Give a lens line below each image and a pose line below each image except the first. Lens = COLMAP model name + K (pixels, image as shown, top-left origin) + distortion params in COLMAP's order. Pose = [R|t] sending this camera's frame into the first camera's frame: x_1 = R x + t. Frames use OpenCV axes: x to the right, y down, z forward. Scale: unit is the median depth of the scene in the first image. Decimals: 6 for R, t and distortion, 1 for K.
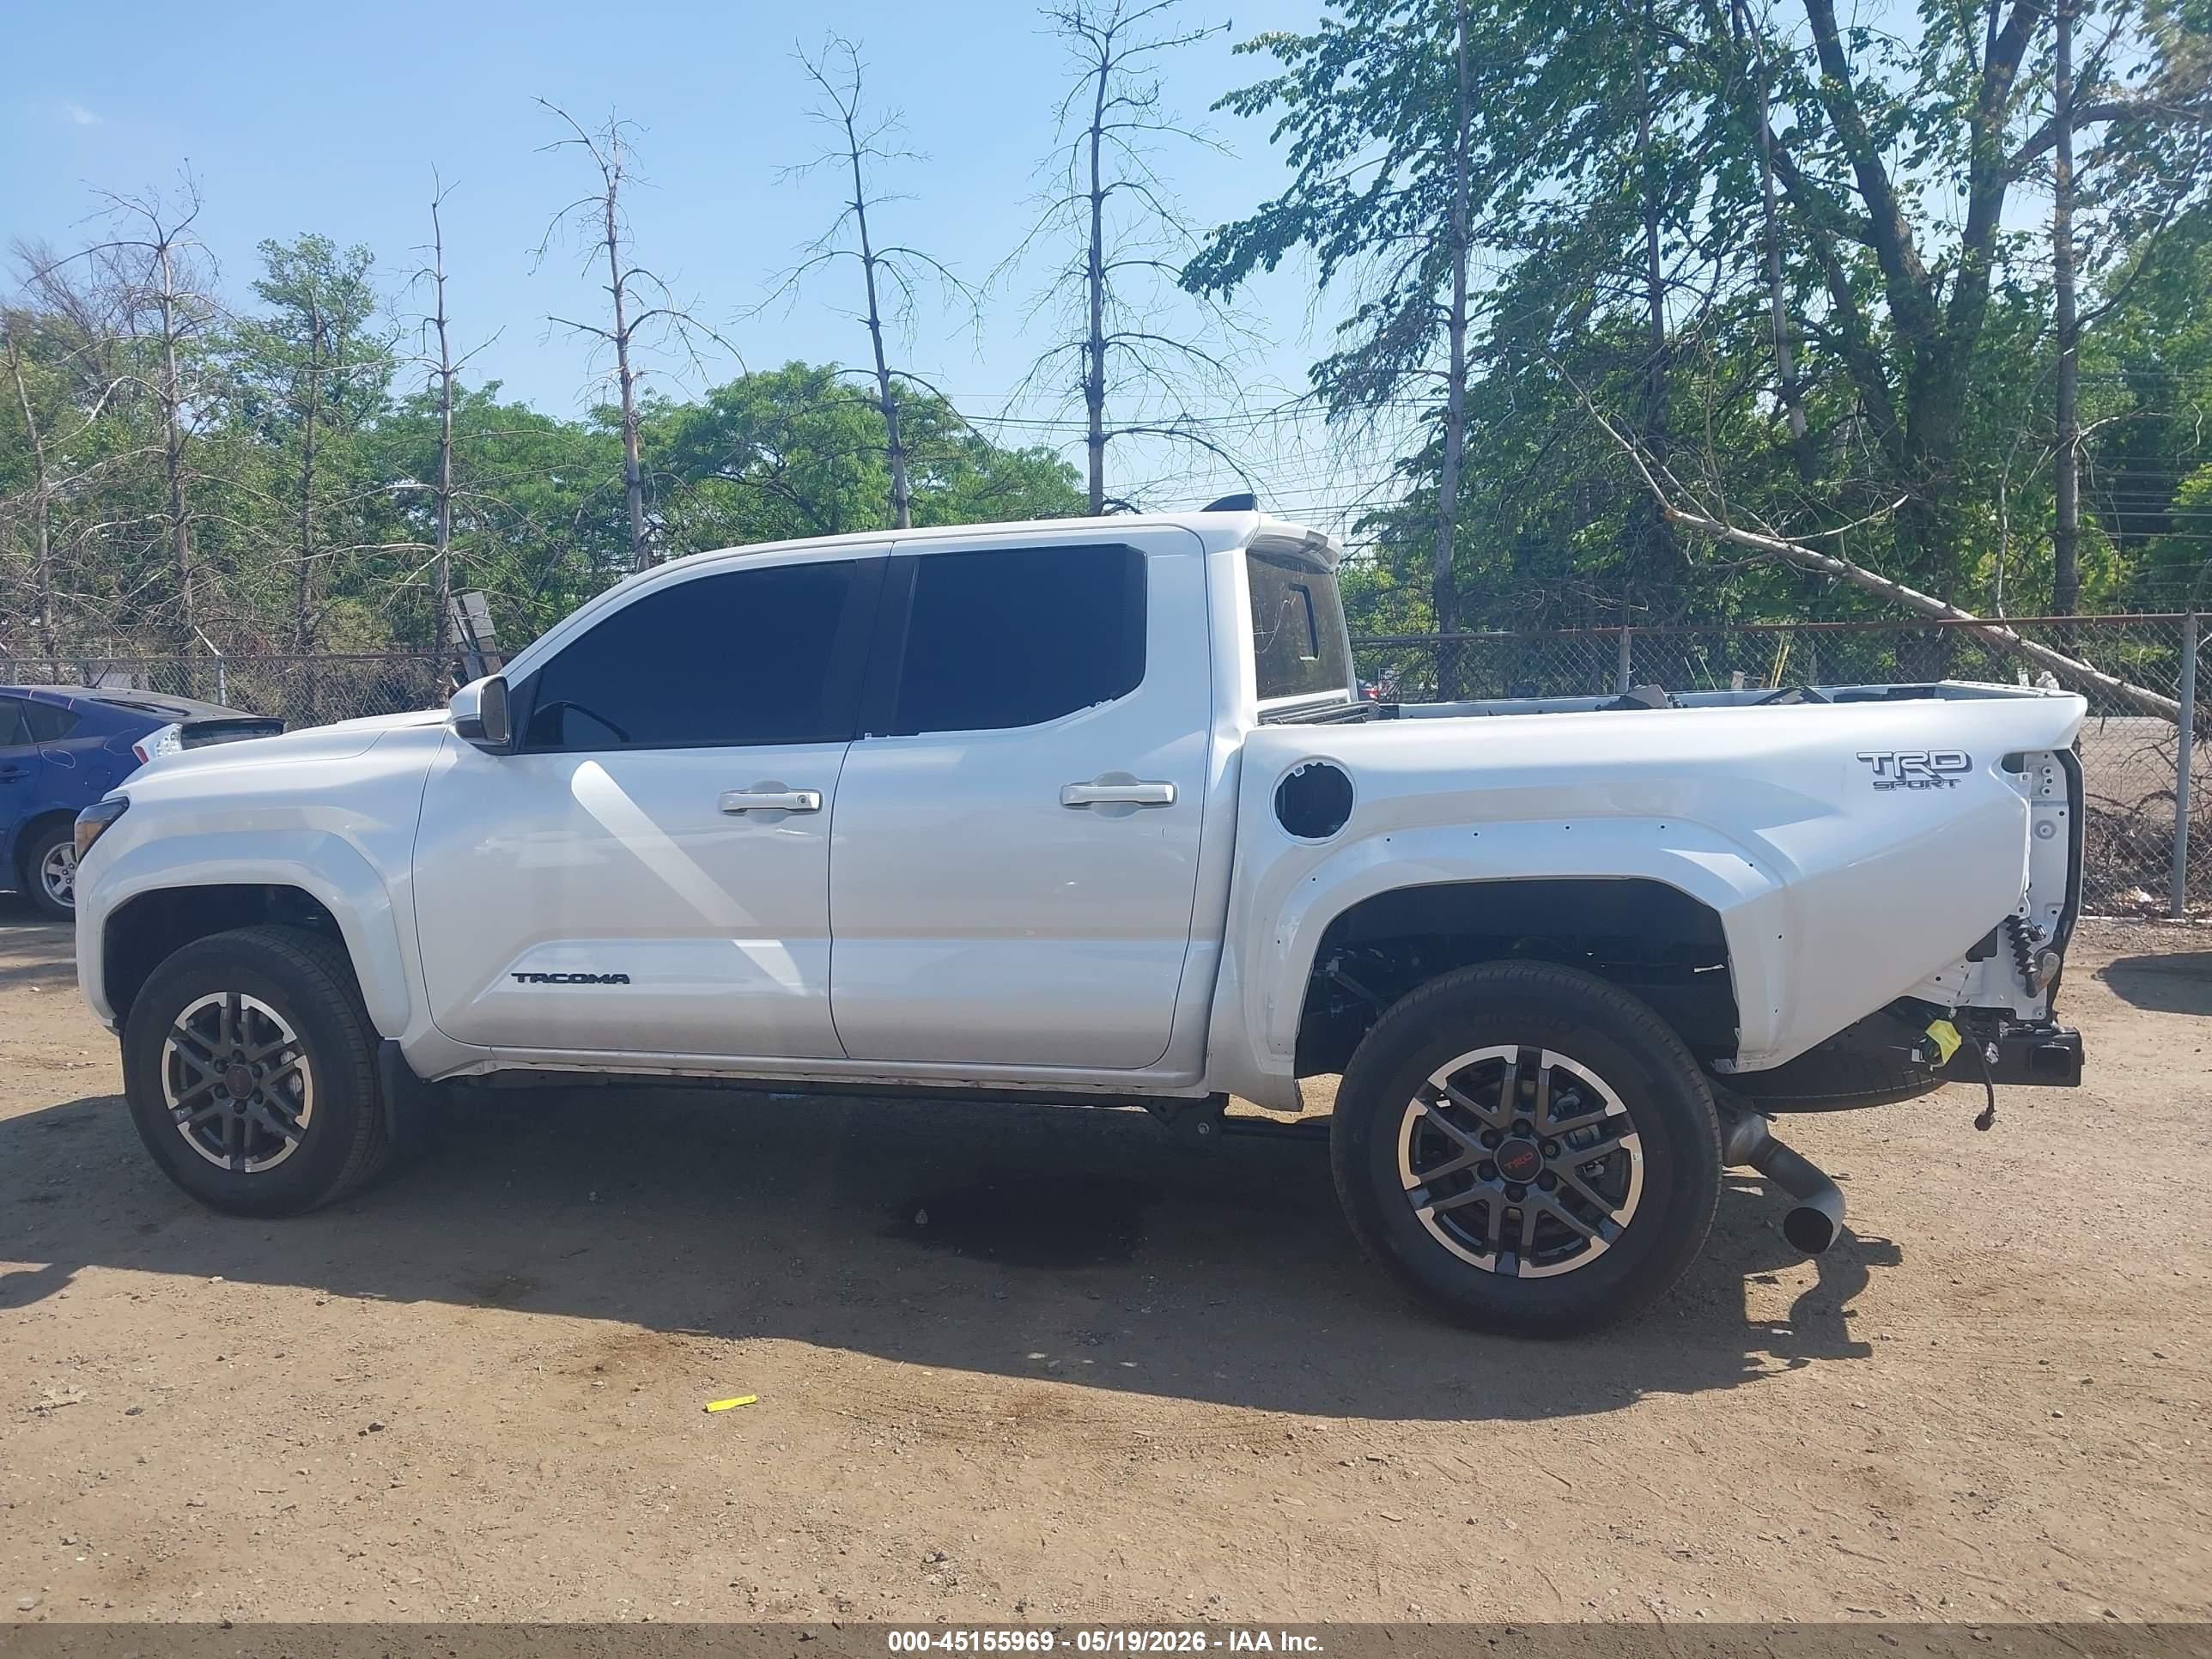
lens RADIAL K [[1717.6, 0, 1075.4], [0, 1717.6, 856.5], [0, 0, 1]] dist [0.006788, 0.002169]
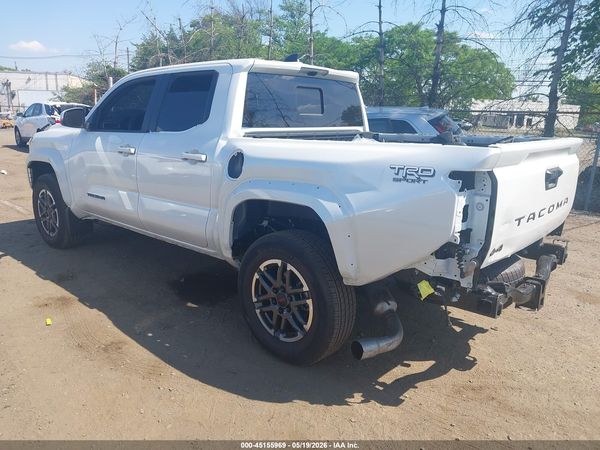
lens RADIAL K [[459.9, 0, 297.9], [0, 459.9, 225.8], [0, 0, 1]] dist [0.081587, -0.107790]
pose [[0.914053, 0.140388, -0.380524, 0.526713], [-0.090477, 0.985122, 0.146112, -0.052577], [0.395375, -0.099125, 0.913155, 0.320140]]
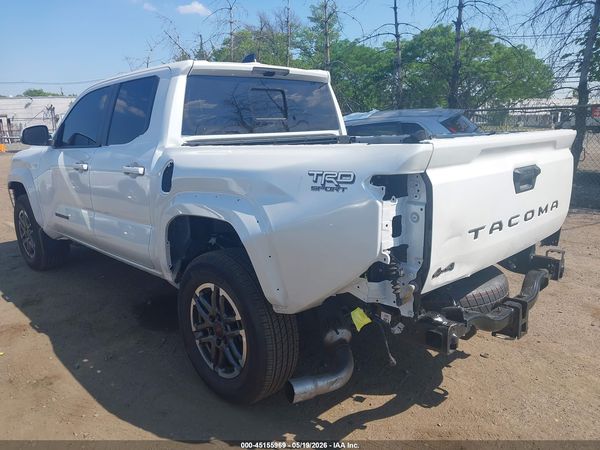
lens RADIAL K [[459.9, 0, 297.9], [0, 459.9, 225.8], [0, 0, 1]] dist [0.081587, -0.107790]
pose [[0.882368, 0.103750, -0.458979, 0.616939], [-0.048559, 0.990260, 0.130491, -0.058740], [0.468047, -0.092853, 0.878812, 0.465494]]
